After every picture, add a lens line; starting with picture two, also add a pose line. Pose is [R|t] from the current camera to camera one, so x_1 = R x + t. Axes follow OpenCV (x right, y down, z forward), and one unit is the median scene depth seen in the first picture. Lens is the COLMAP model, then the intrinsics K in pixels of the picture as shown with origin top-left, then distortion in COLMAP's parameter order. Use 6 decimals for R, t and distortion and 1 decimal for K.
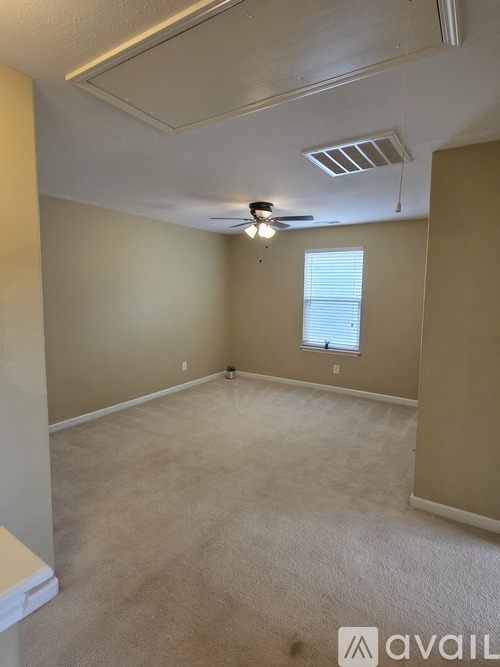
lens RADIAL K [[360.3, 0, 244.7], [0, 360.3, 327.8], [0, 0, 1]] dist [-0.003686, -0.001638]
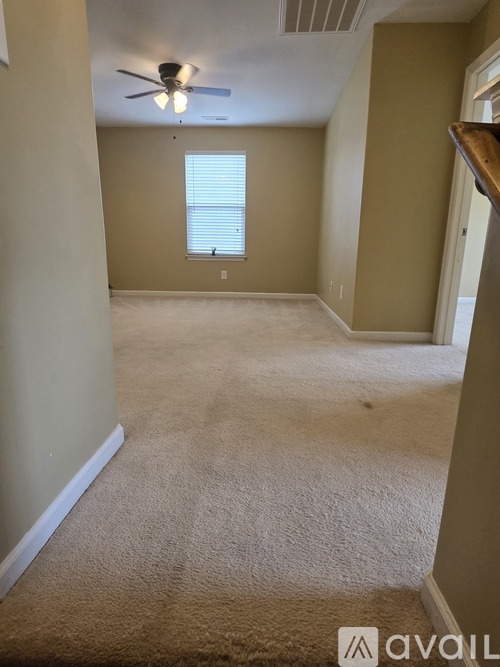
lens RADIAL K [[360.3, 0, 248.3], [0, 360.3, 332.0], [0, 0, 1]] dist [-0.003686, -0.001638]
pose [[0.859499, -0.115696, 0.497871, -0.236807], [0.049967, 0.988399, 0.143426, 0.139331], [-0.508689, -0.098398, 0.855309, 0.058996]]
